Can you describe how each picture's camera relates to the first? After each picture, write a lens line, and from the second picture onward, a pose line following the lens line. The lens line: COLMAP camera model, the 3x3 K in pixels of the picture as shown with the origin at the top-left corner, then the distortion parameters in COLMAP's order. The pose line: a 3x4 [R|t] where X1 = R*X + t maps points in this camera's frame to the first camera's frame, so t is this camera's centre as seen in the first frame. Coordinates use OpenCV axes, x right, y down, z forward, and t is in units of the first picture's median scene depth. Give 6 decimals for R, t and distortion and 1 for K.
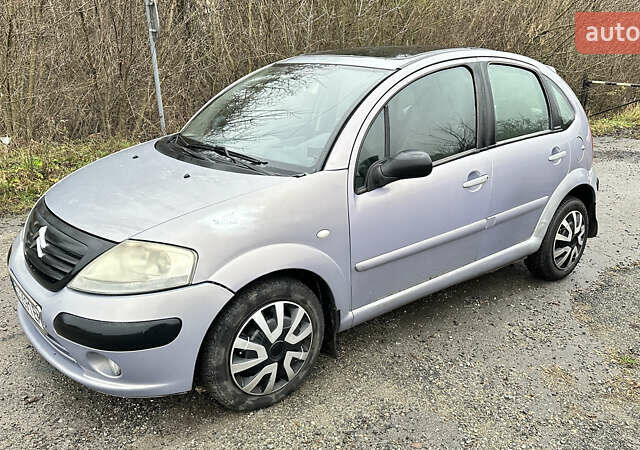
lens RADIAL K [[543.7, 0, 316.6], [0, 543.7, 228.7], [0, 0, 1]] dist [0.126803, -0.203476]
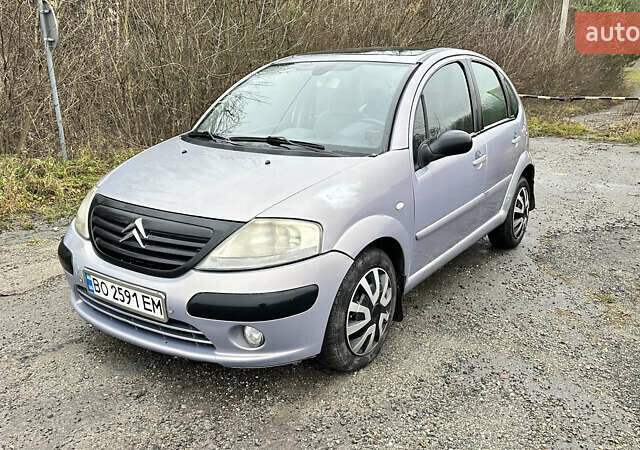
lens RADIAL K [[542.0, 0, 320.6], [0, 542.0, 230.1], [0, 0, 1]] dist [0.137288, -0.220673]
pose [[0.963820, -0.082200, 0.253563, -0.430027], [0.088169, 0.996030, -0.012245, 0.058368], [-0.251550, 0.034158, 0.967241, -0.041719]]
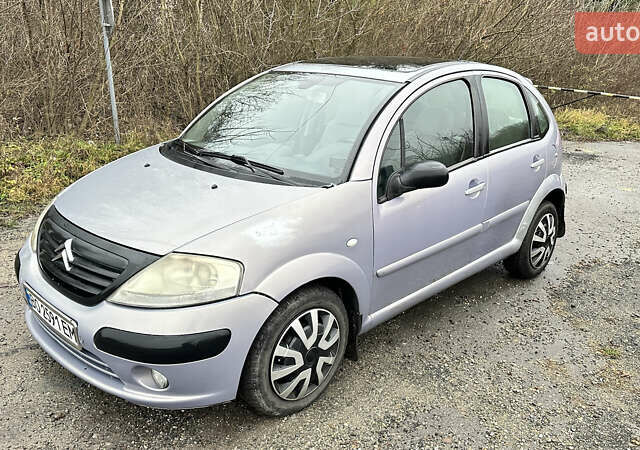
lens RADIAL K [[542.0, 0, 320.6], [0, 542.0, 230.1], [0, 0, 1]] dist [0.137288, -0.220673]
pose [[0.992894, -0.011313, 0.118464, -0.168369], [0.010268, 0.999903, 0.009425, -0.024417], [-0.118559, -0.008142, 0.992914, -0.022104]]
